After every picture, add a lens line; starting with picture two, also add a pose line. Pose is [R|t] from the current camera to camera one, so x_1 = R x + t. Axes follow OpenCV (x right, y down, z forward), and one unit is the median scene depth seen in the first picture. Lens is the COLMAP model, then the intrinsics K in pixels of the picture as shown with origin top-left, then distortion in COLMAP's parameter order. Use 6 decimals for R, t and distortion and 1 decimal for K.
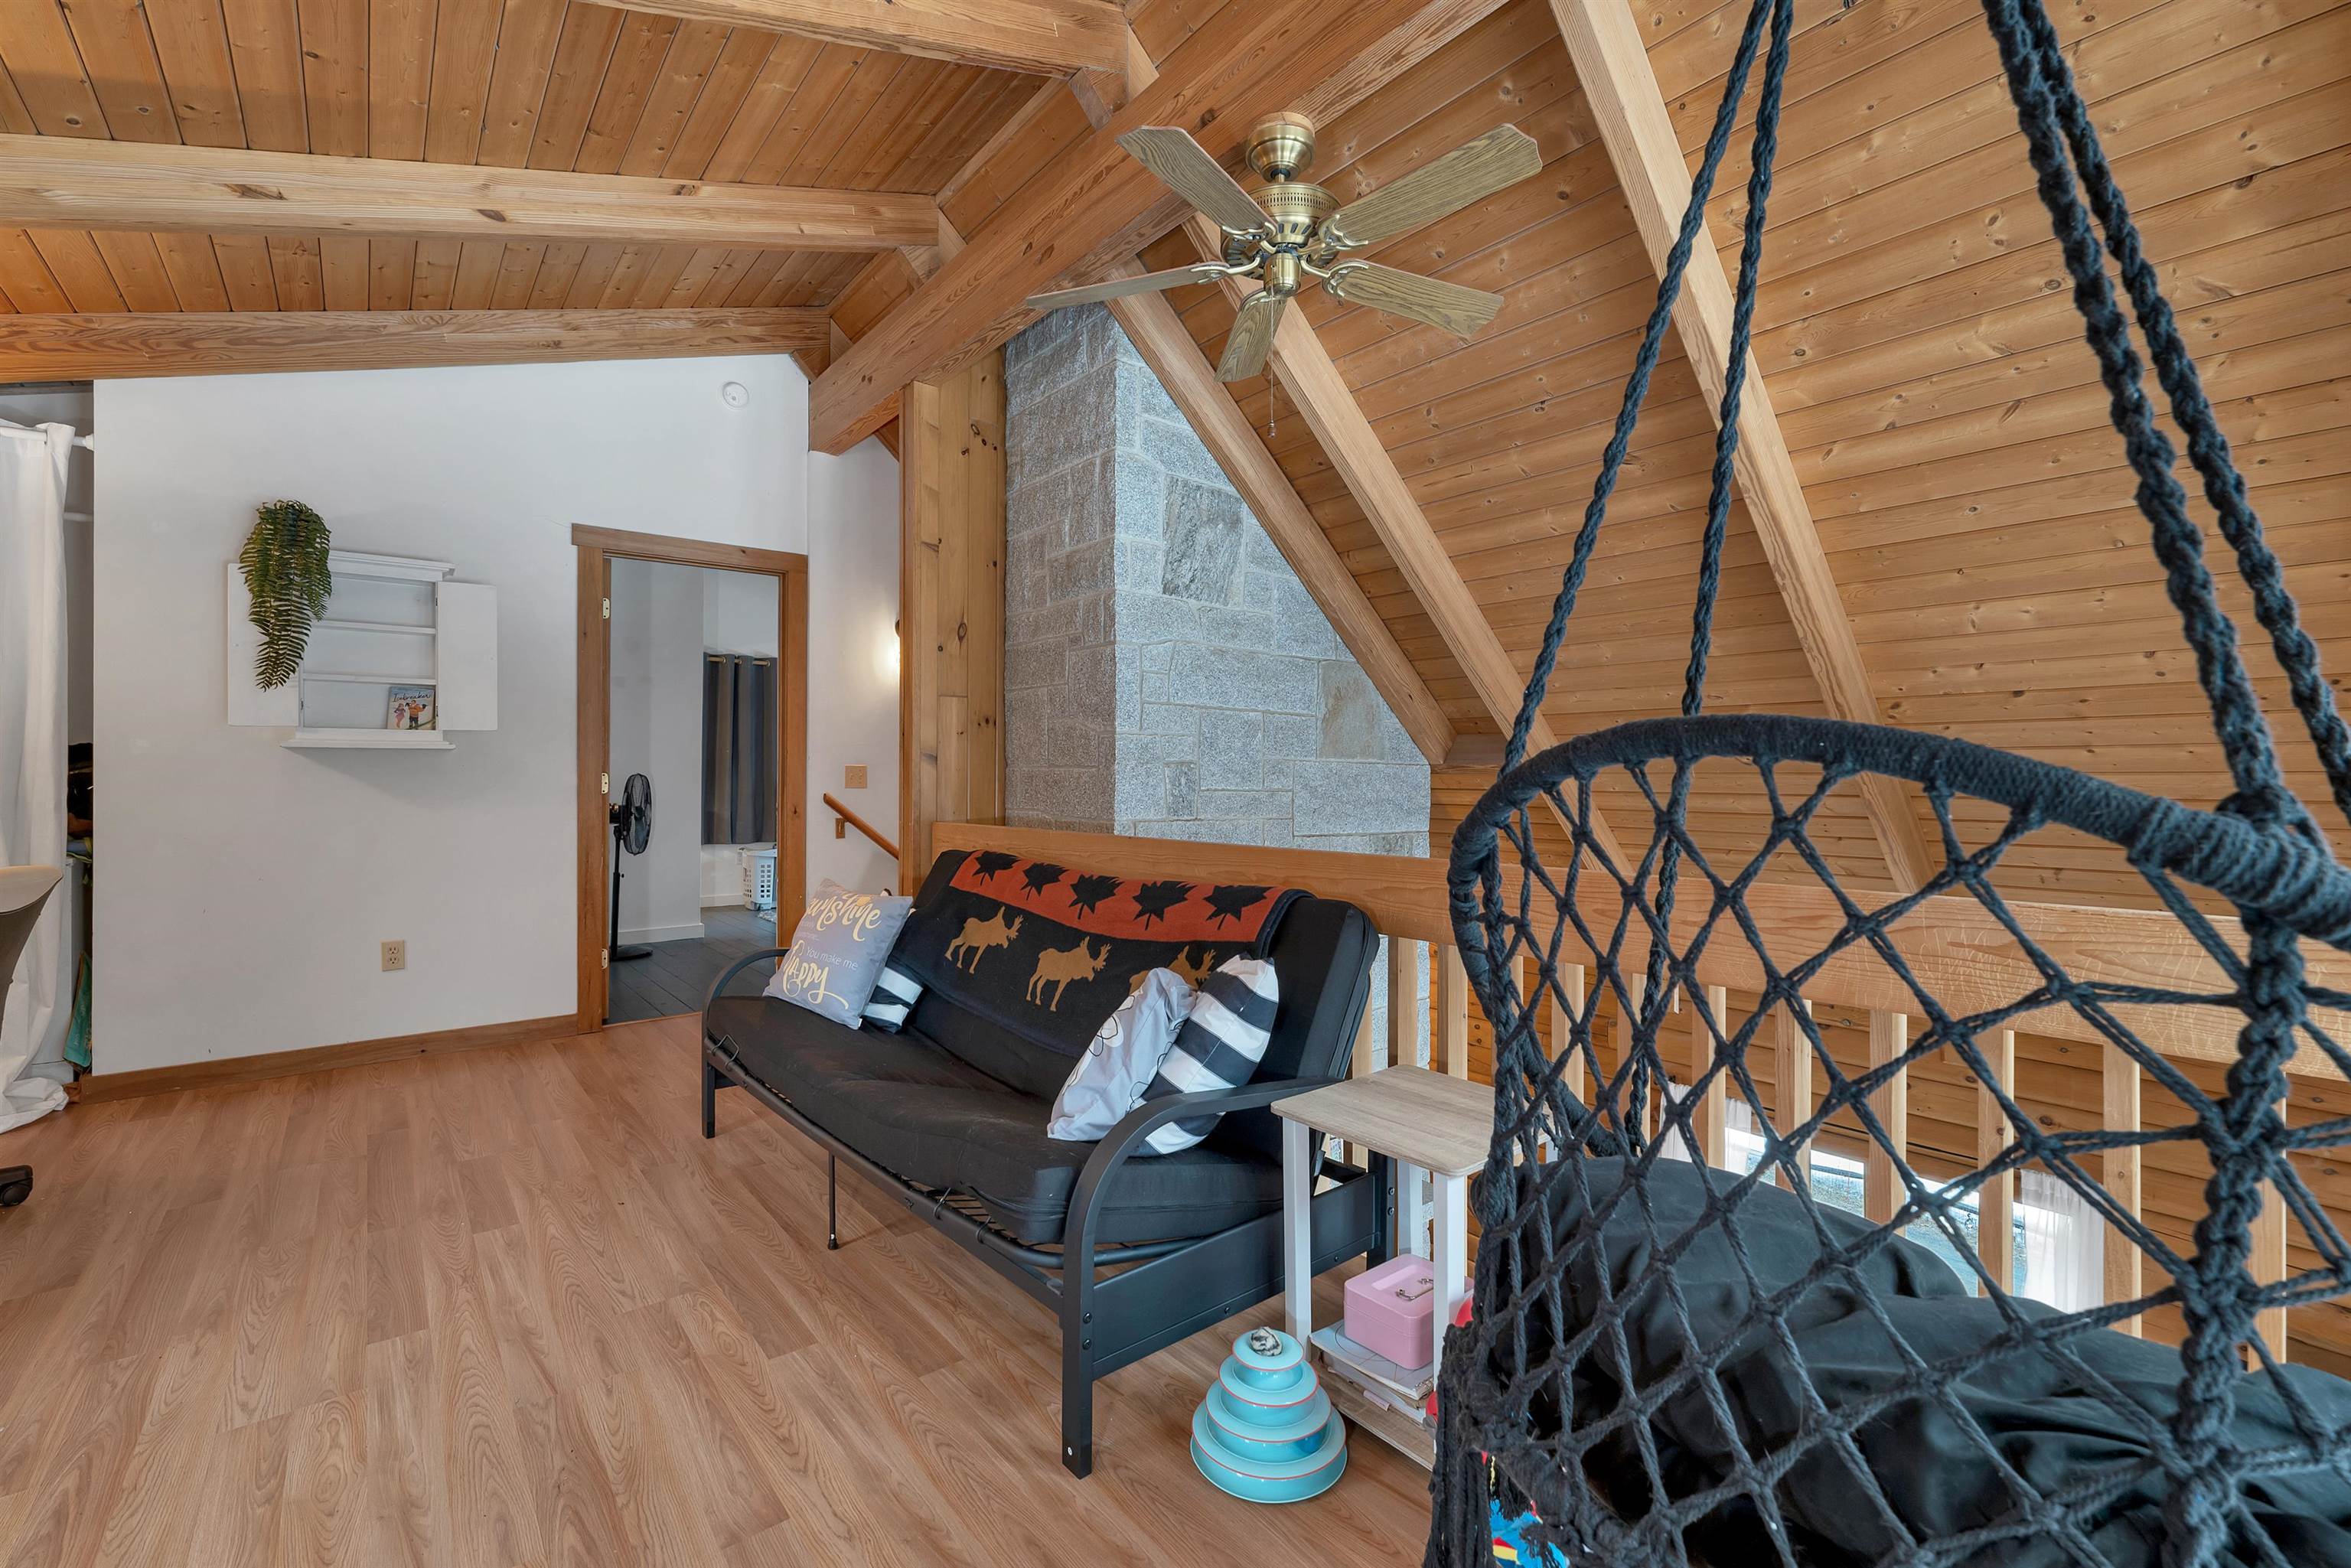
lens RADIAL K [[990.8, 0, 1175.5], [0, 990.8, 784.0], [0, 0, 1]] dist [0.000429, -0.000326]
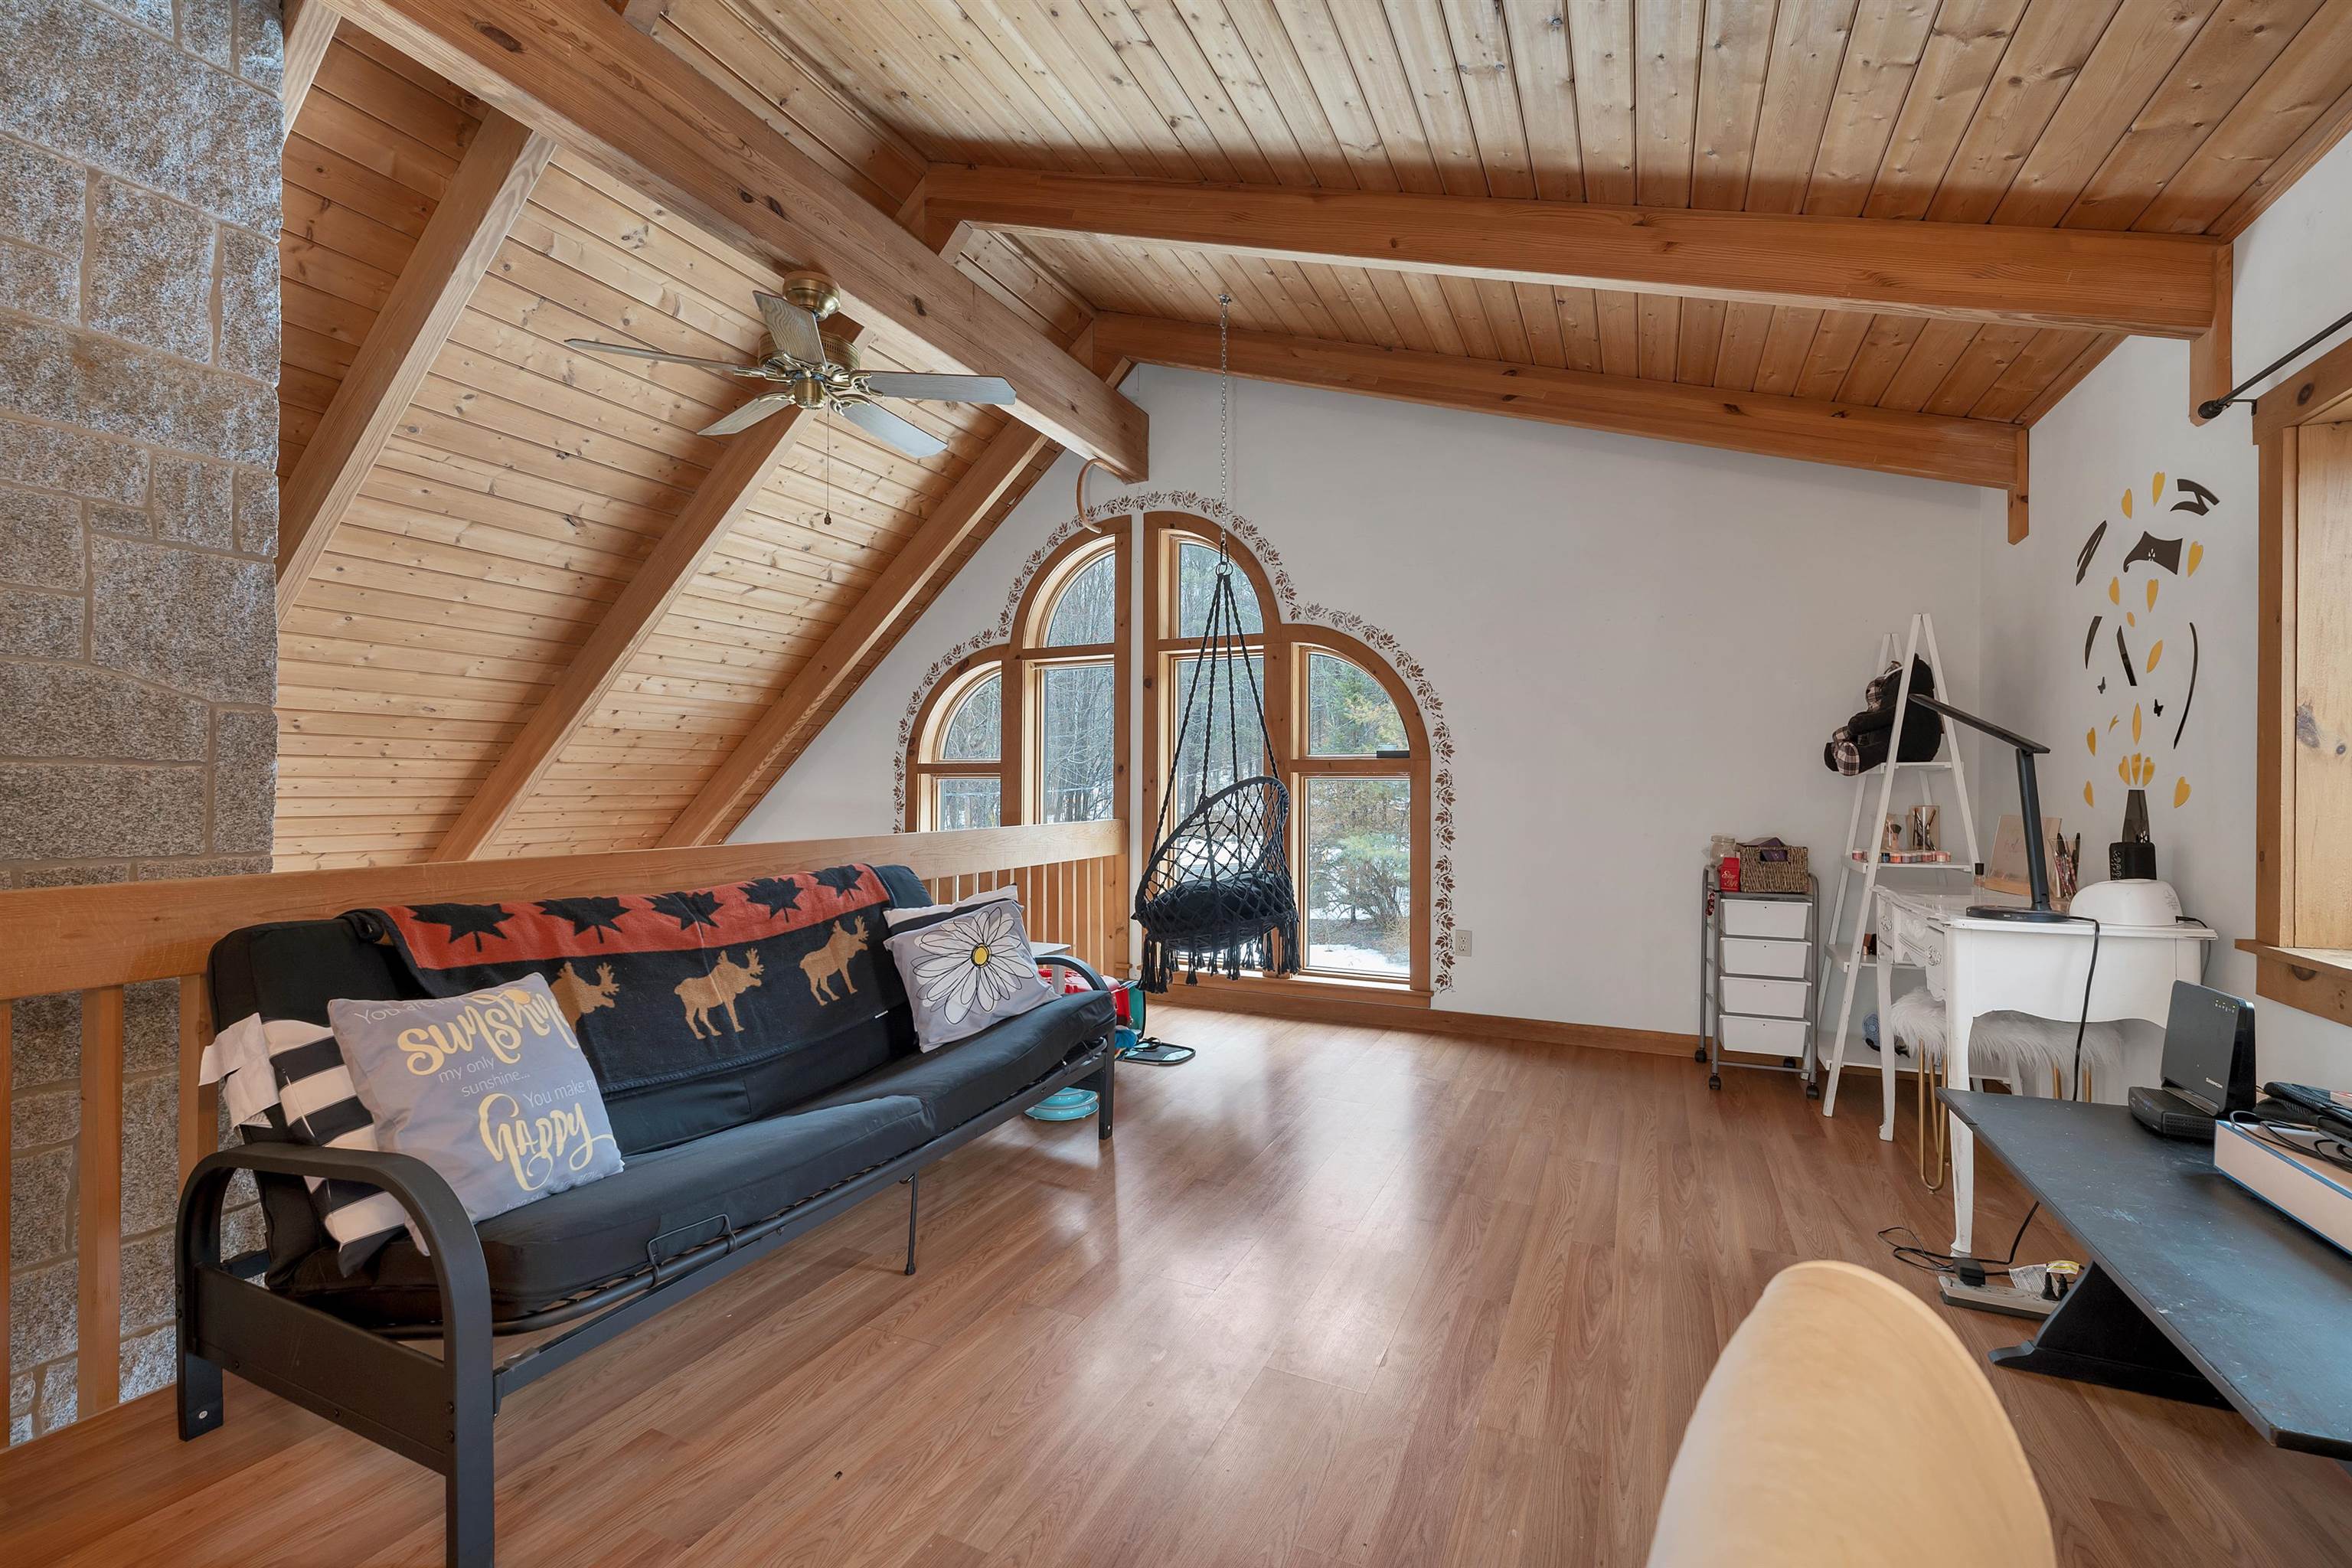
lens RADIAL K [[991.3, 0, 1176.0], [0, 991.3, 784.0], [0, 0, 1]] dist [0.000429, -0.000326]
pose [[-0.432896, 0.000150, 0.901444, -1.426622], [-0.000182, 1.000000, -0.000253, -0.008829], [-0.901444, -0.000273, -0.432896, 1.273016]]
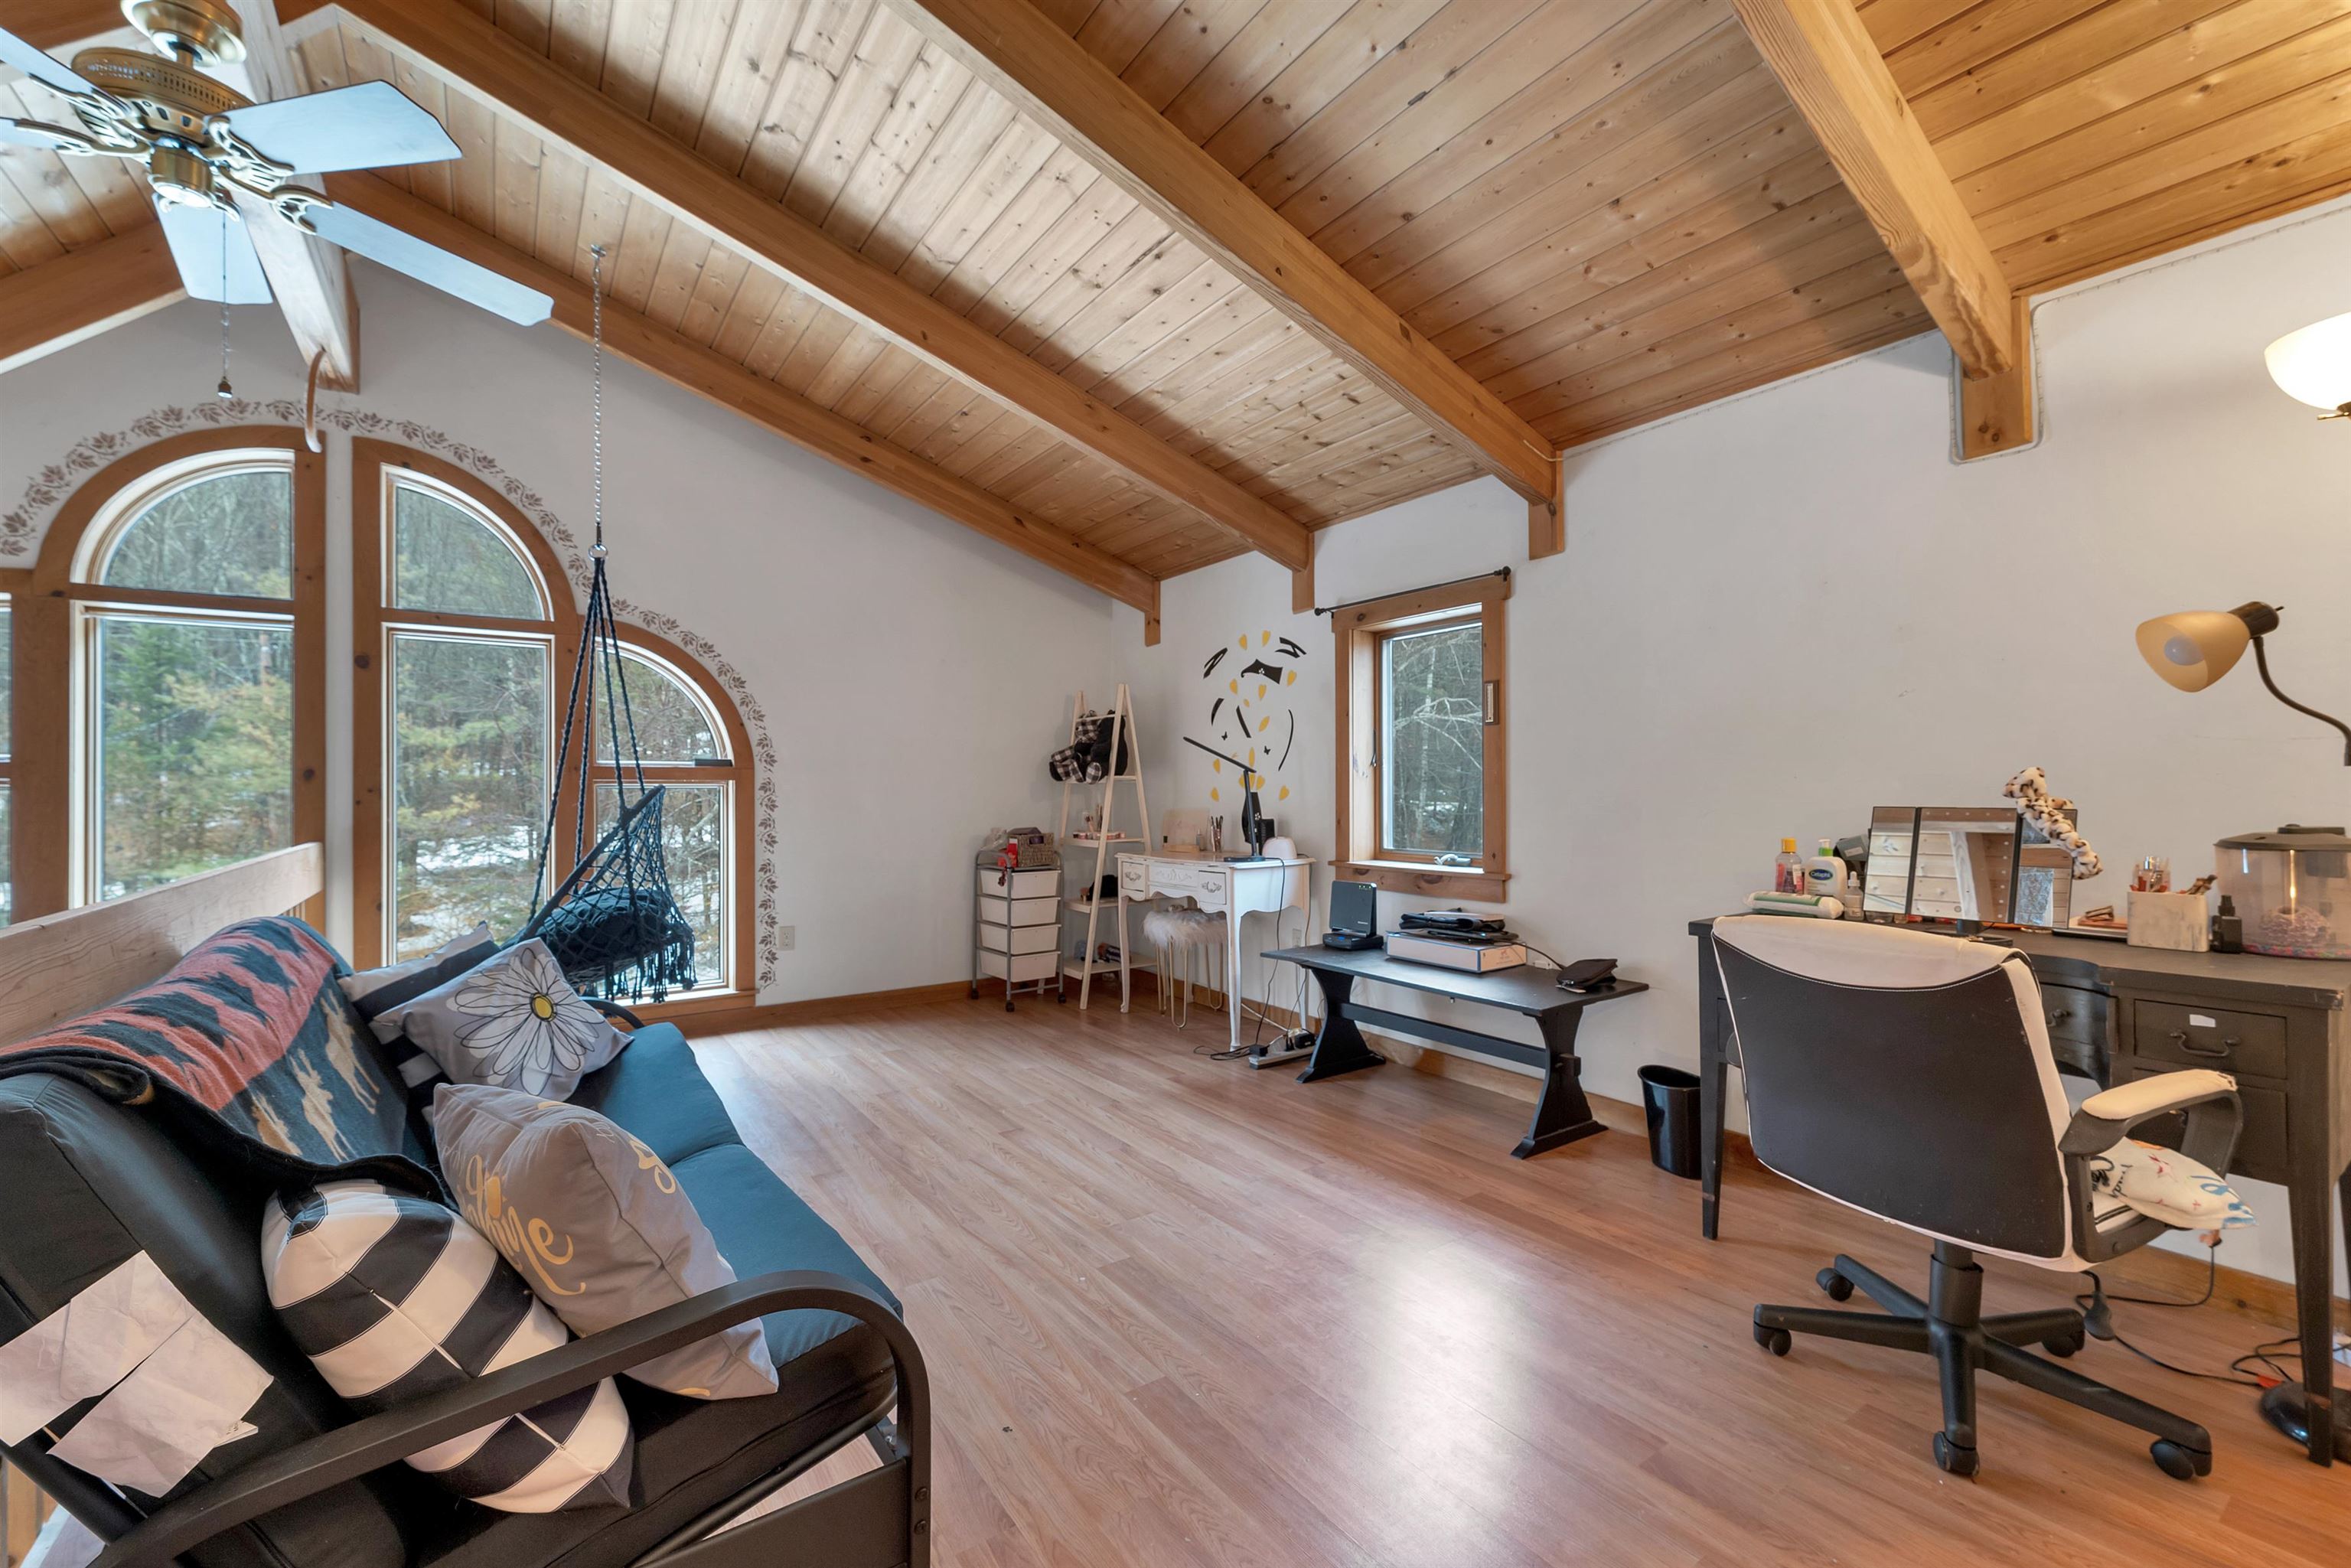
lens RADIAL K [[960.2, 0, 1166.5], [0, 960.2, 789.5], [0, 0, 1]] dist [0.001046, -0.000016]
pose [[-0.996388, 0.005292, 0.084751, -0.855417], [0.005428, 0.999984, 0.001378, -0.012422], [-0.084743, 0.001833, -0.996401, 1.933532]]
